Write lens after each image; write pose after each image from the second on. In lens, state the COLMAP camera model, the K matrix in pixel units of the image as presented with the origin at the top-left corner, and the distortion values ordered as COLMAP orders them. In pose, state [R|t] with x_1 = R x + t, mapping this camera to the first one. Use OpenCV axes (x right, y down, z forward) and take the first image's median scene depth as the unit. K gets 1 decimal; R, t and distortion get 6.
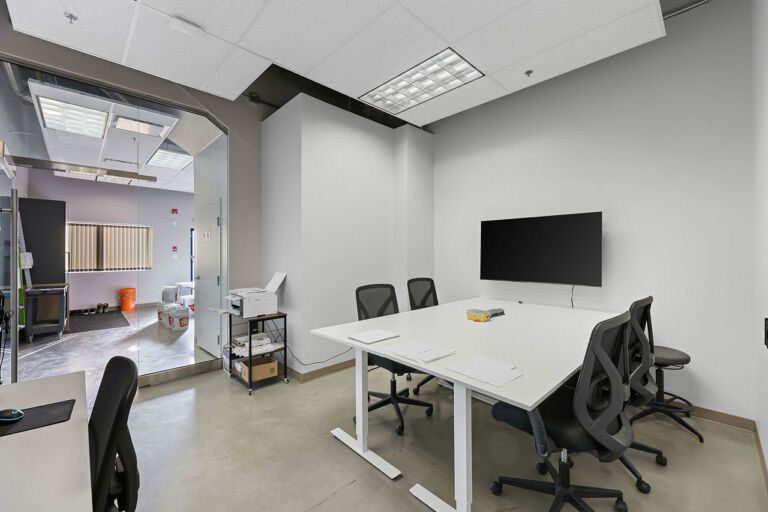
lens RADIAL K [[312.3, 0, 388.8], [0, 312.3, 255.1], [0, 0, 1]] dist [-0.002880, -0.000689]
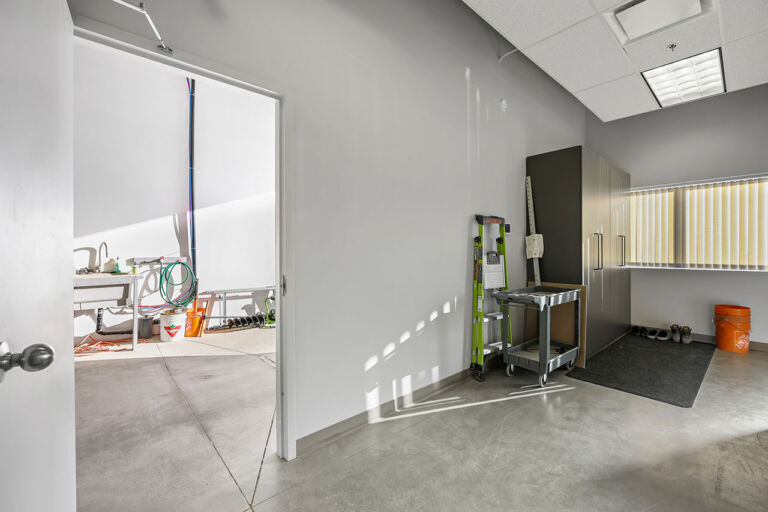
lens RADIAL K [[312.3, 0, 388.8], [0, 312.3, 255.1], [0, 0, 1]] dist [-0.002880, -0.000689]
pose [[-0.047328, 0.014222, -0.998778, -0.327637], [0.000541, 0.999899, 0.014212, 0.018922], [0.998879, 0.000133, -0.047331, 0.490994]]
